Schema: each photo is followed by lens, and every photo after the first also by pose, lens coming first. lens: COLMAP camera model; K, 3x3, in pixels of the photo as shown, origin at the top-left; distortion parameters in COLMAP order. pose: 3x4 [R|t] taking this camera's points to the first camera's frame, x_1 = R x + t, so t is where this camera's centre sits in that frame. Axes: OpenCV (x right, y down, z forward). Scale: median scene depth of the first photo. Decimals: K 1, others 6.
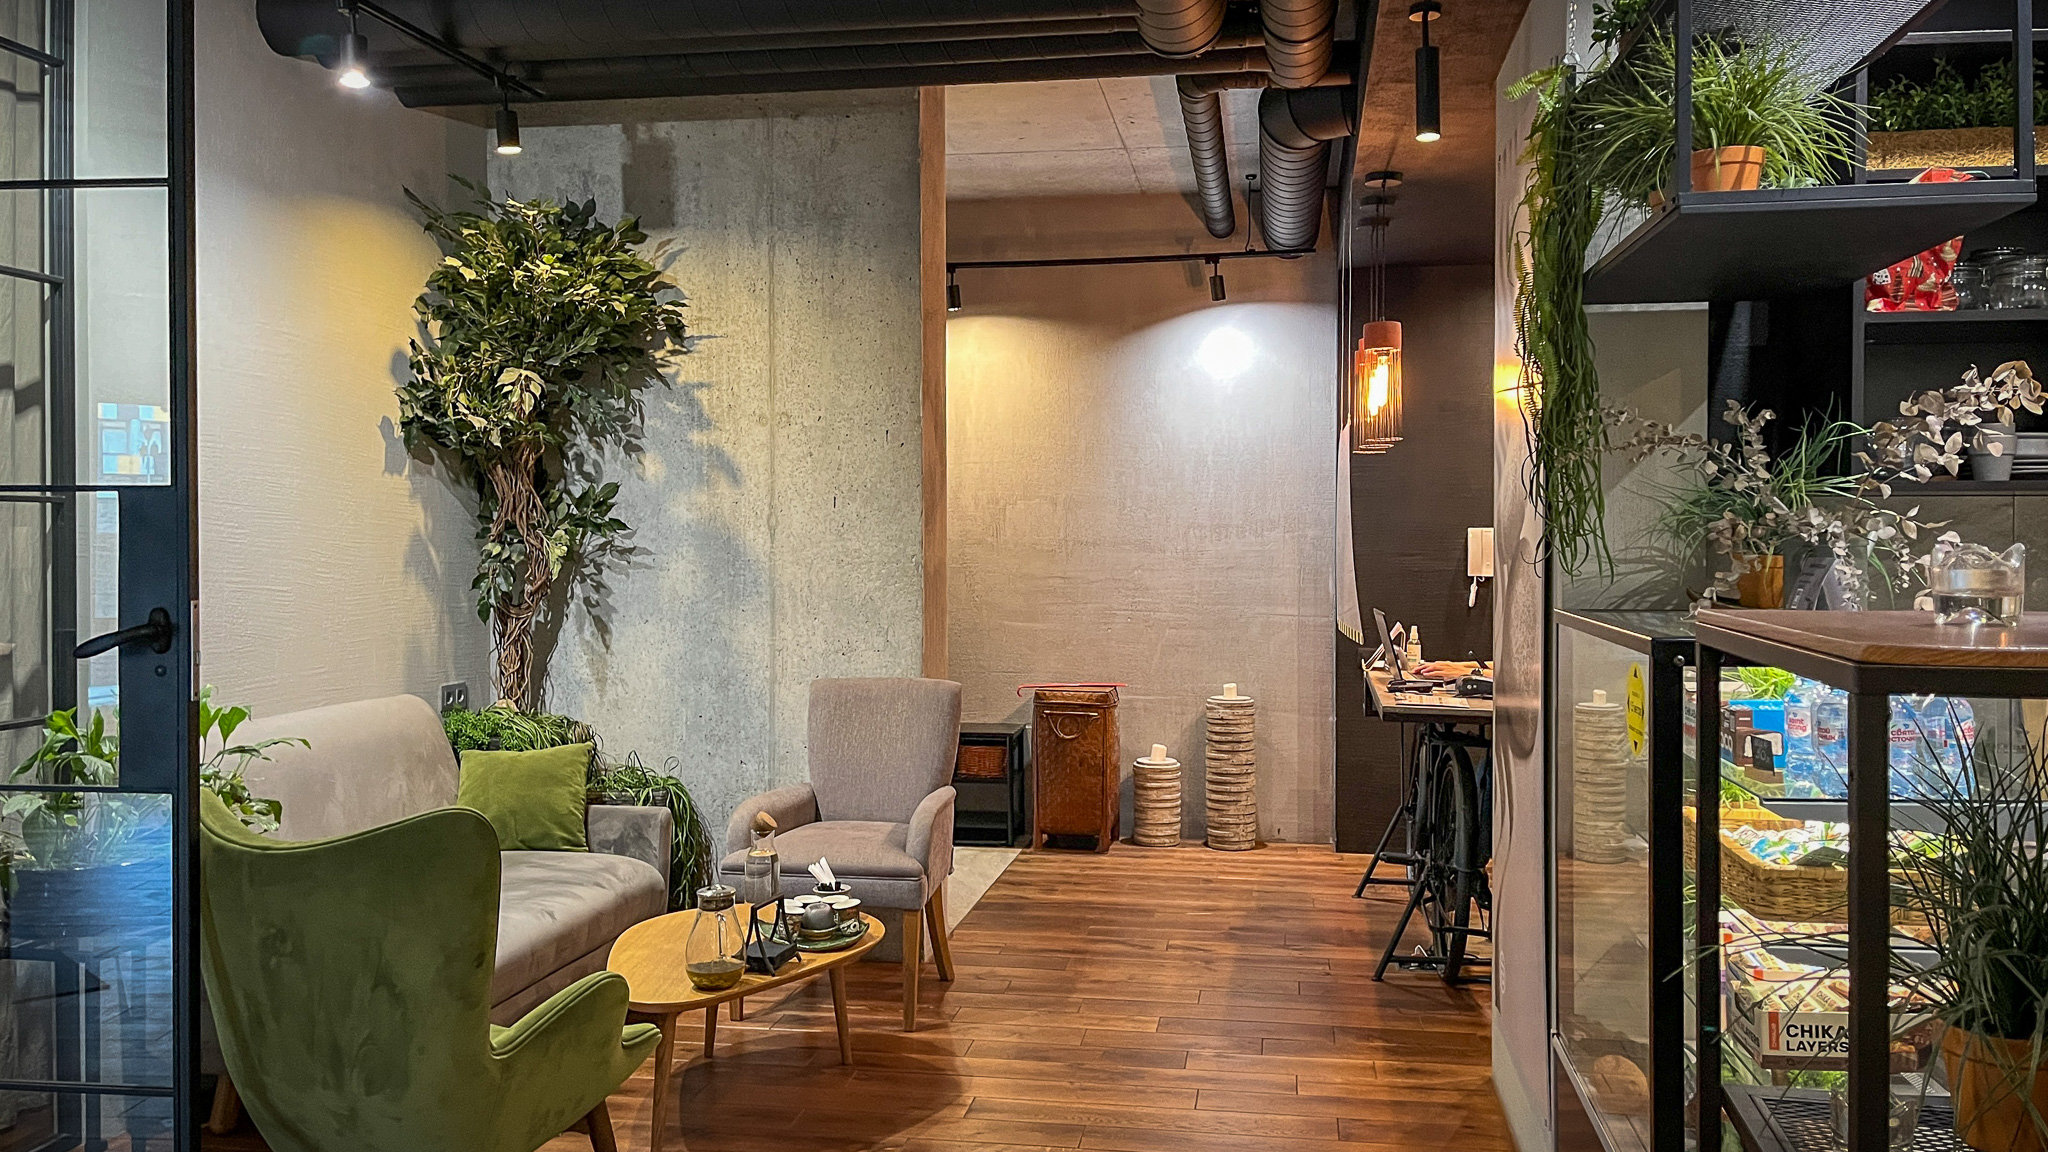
lens RADIAL K [[1598.6, 0, 1027.8], [0, 1598.6, 559.8], [0, 0, 1]] dist [0.044897, -0.066413]
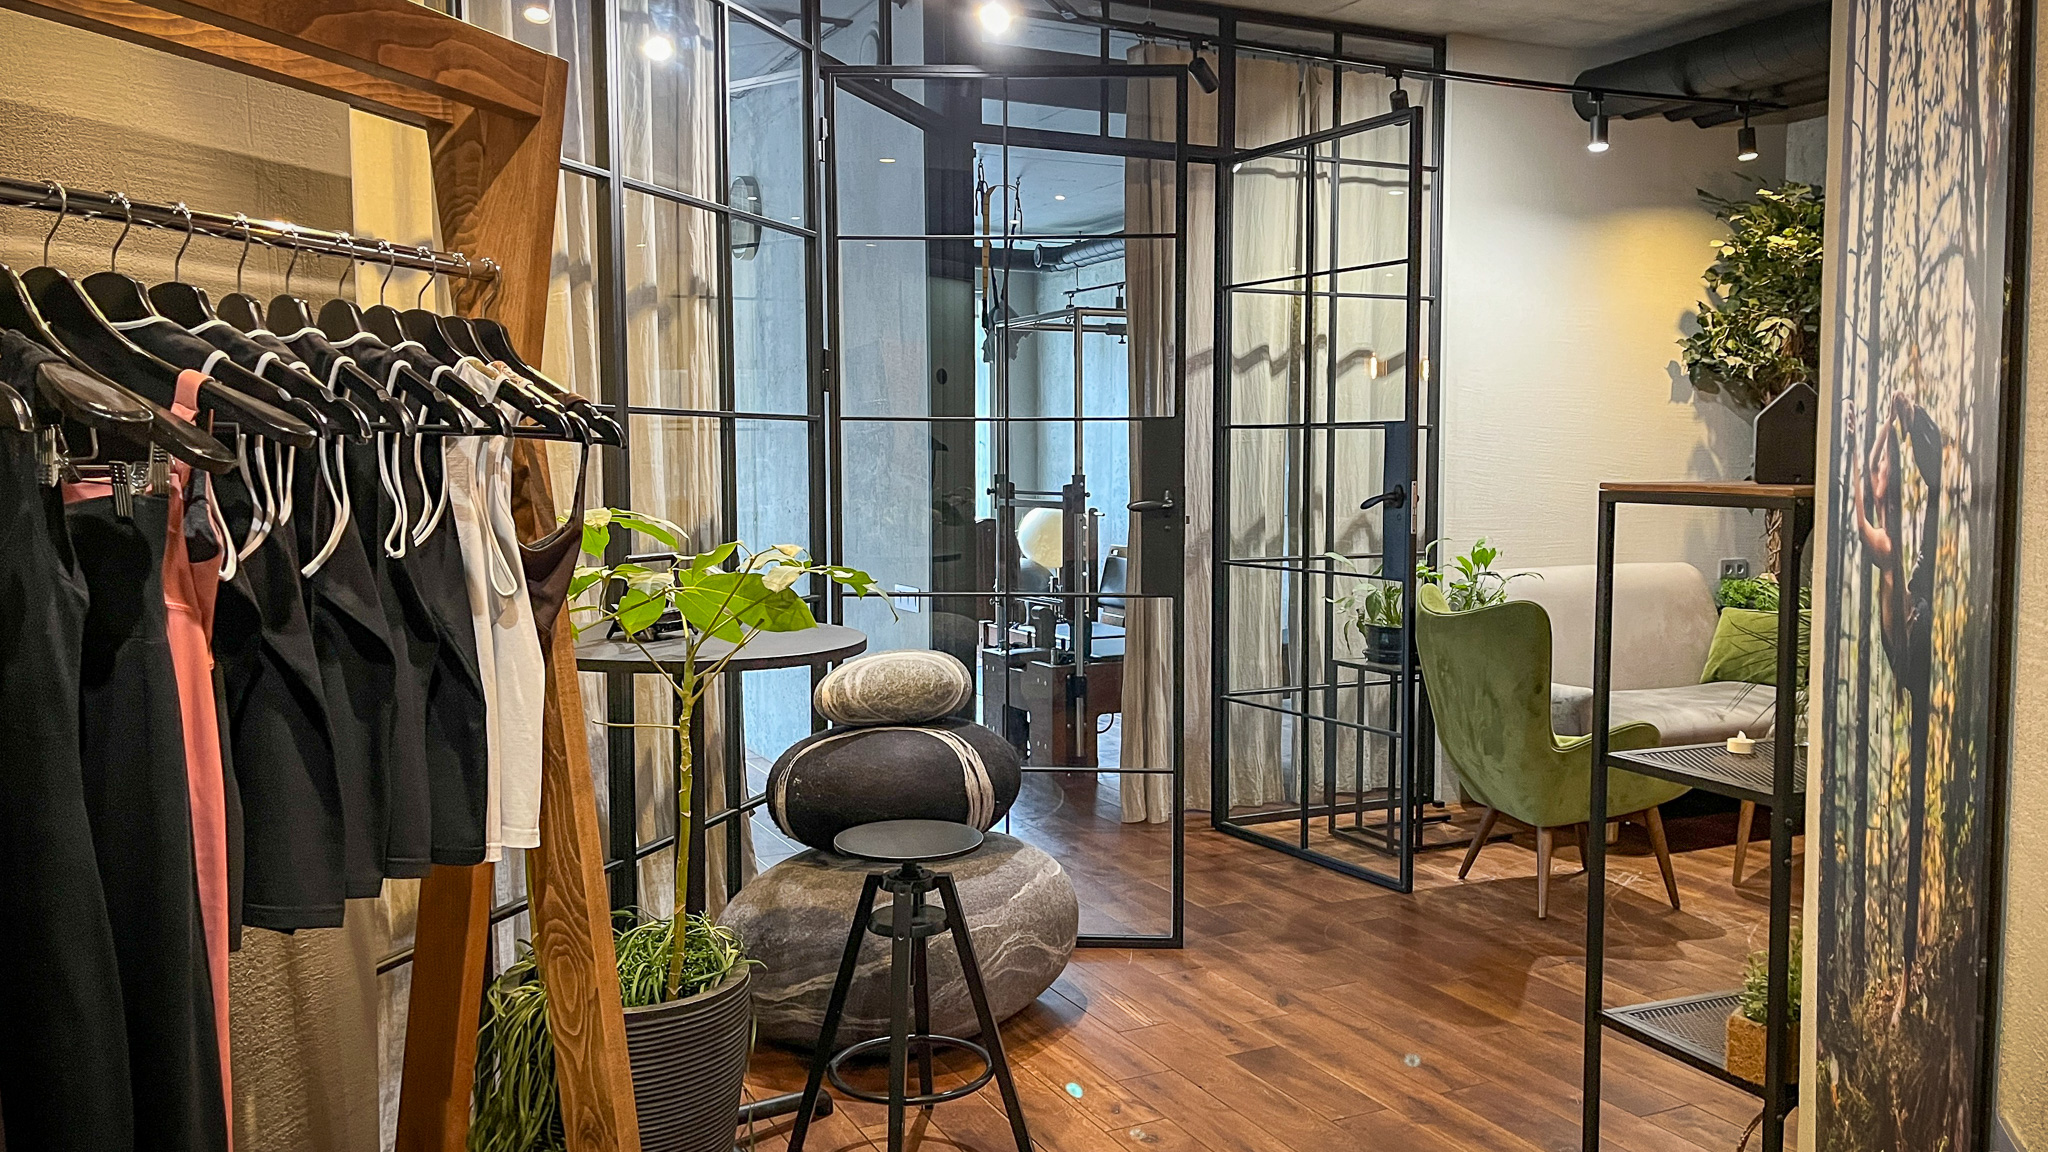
lens RADIAL K [[1598.6, 0, 1019.9], [0, 1598.6, 569.9], [0, 0, 1]] dist [0.044897, -0.066413]
pose [[0.578004, 0.056830, -0.814053, 0.408315], [-0.005077, 0.997803, 0.066052, 0.001672], [0.816018, -0.034045, 0.577023, -0.260295]]
